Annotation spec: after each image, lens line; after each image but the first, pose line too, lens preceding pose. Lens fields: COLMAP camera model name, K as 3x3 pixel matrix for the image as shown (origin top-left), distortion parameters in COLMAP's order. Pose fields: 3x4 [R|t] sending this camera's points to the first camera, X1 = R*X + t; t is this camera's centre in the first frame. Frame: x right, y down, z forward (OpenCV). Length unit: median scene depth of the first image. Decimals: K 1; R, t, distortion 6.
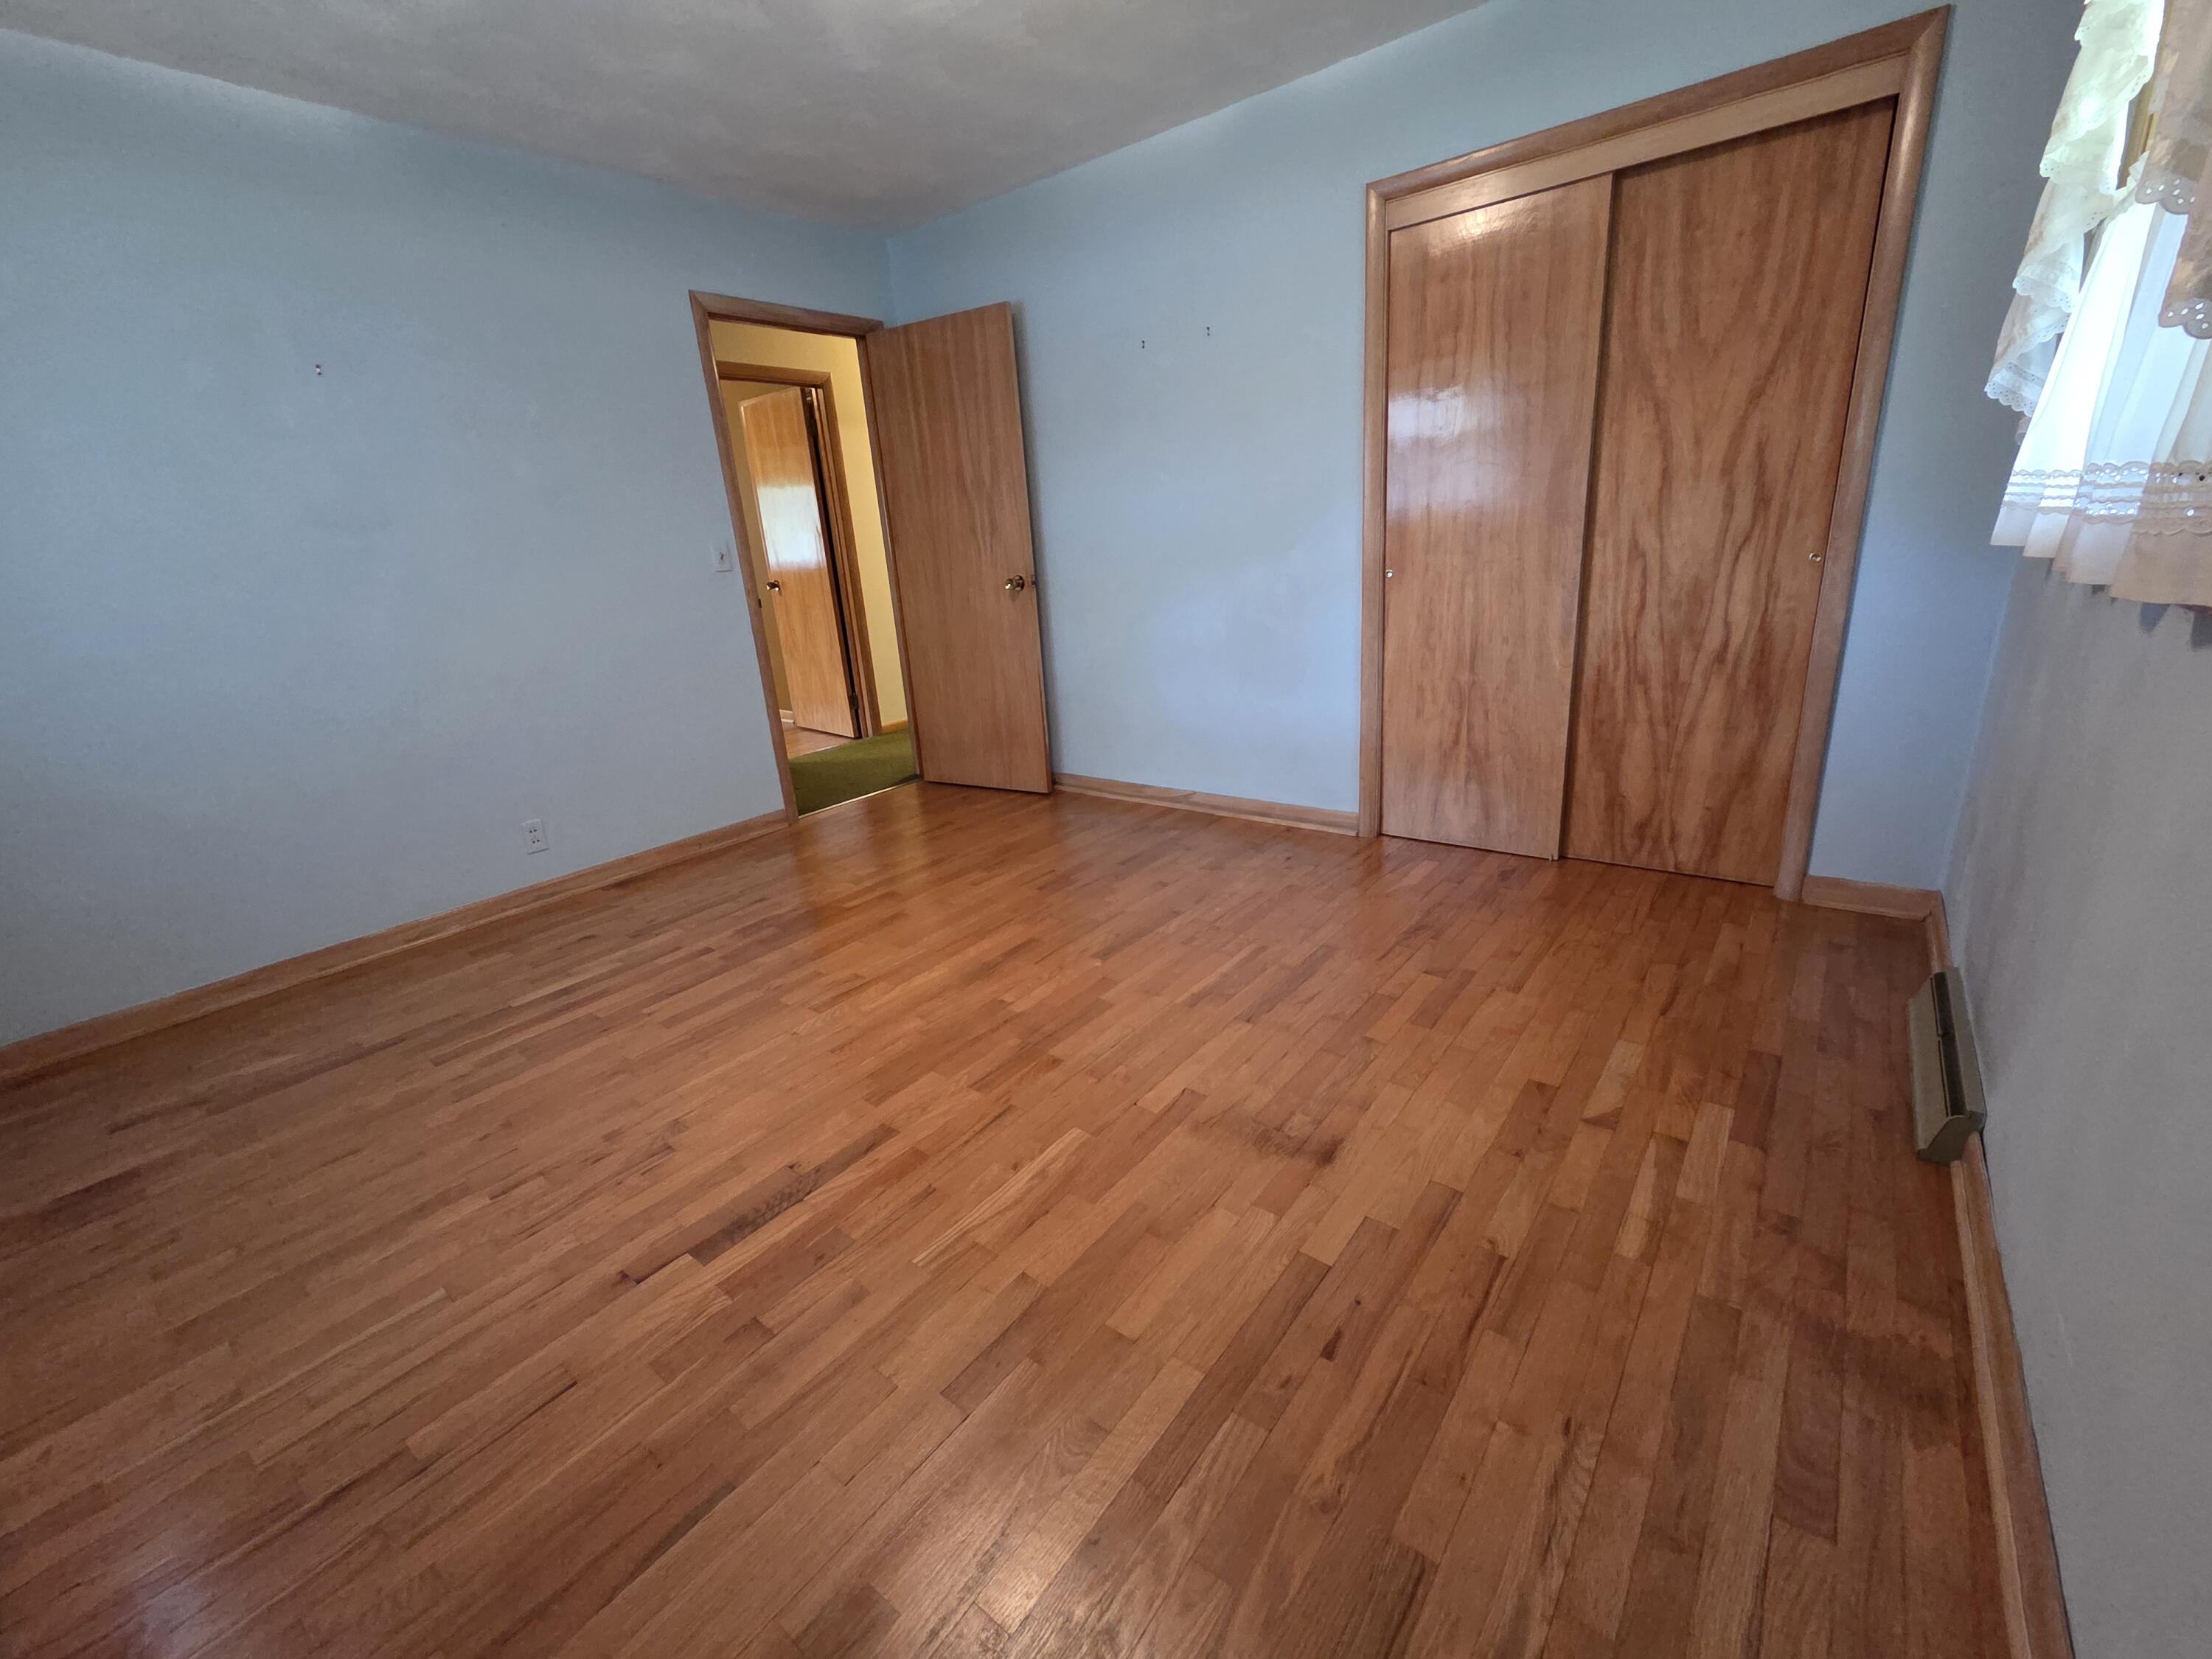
lens RADIAL K [[907.1, 0, 1107.5], [0, 907.1, 826.3], [0, 0, 1]] dist [-0.003313, -0.000457]
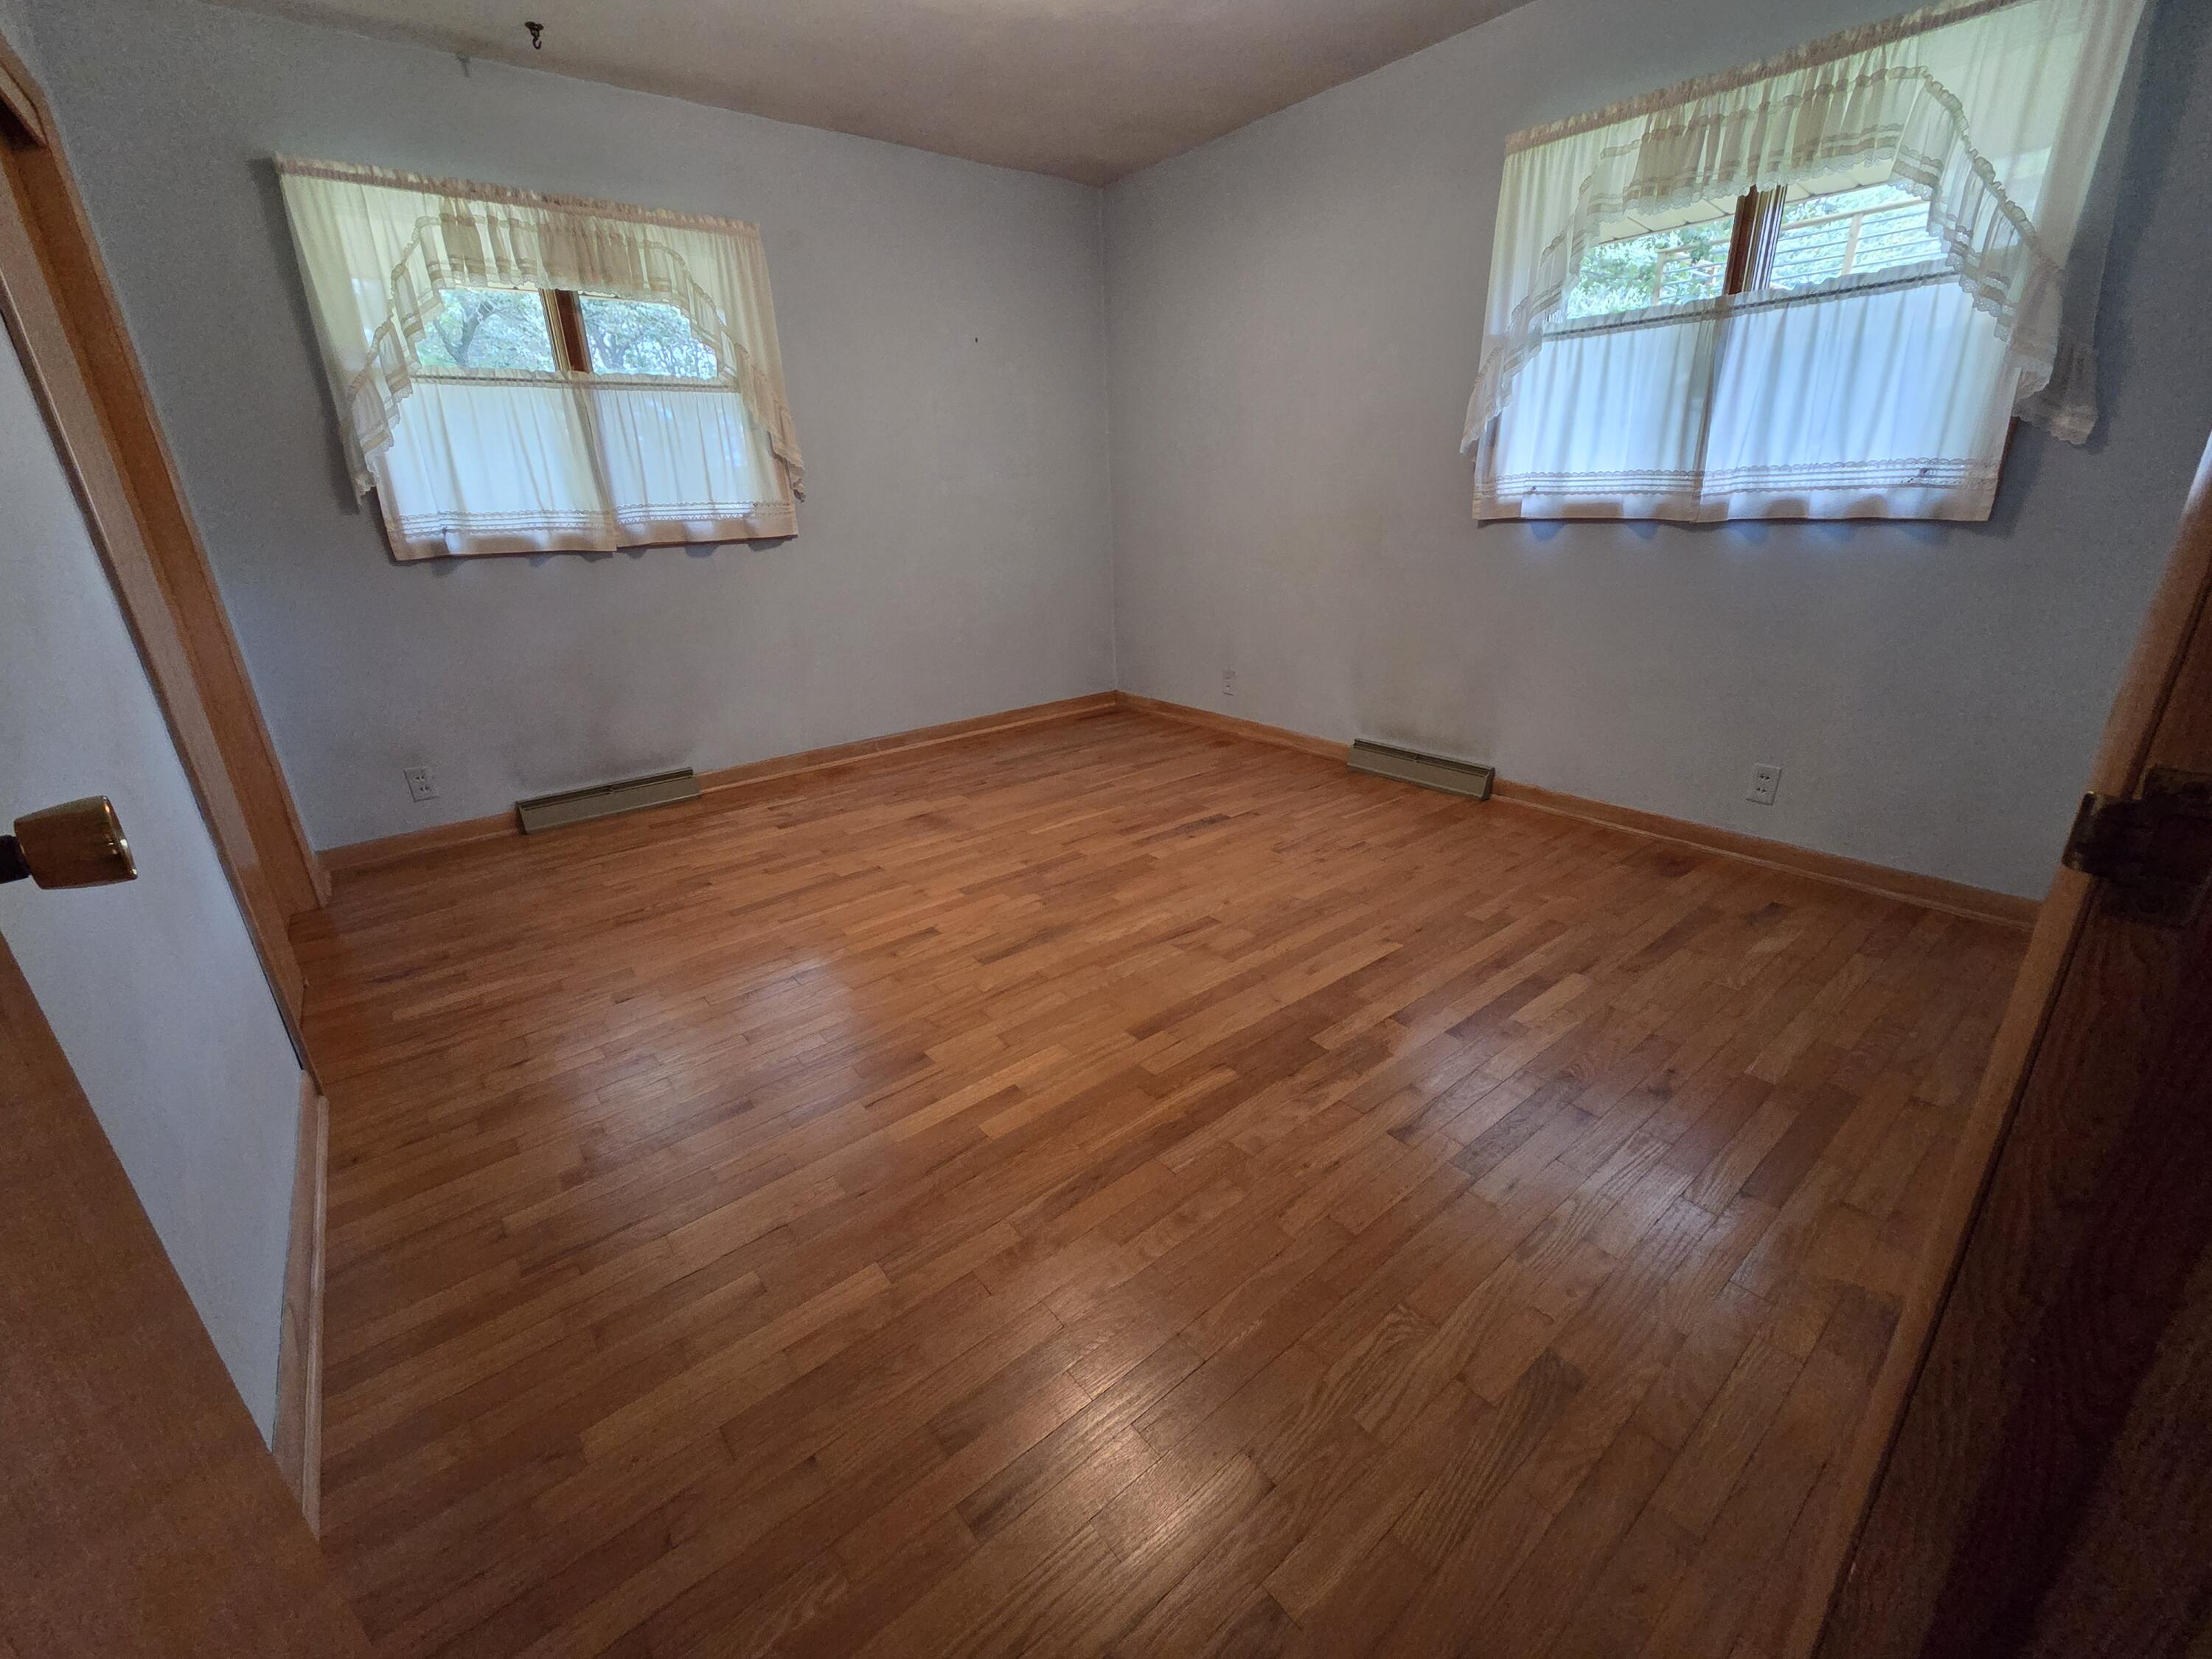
lens RADIAL K [[907.1, 0, 1105.5], [0, 907.1, 823.6], [0, 0, 1]] dist [-0.003313, -0.000457]
pose [[-0.968912, 0.015052, 0.246946, -0.582536], [0.162843, 0.790245, 0.590759, -0.667579], [-0.186256, 0.612607, -0.768129, 2.221257]]
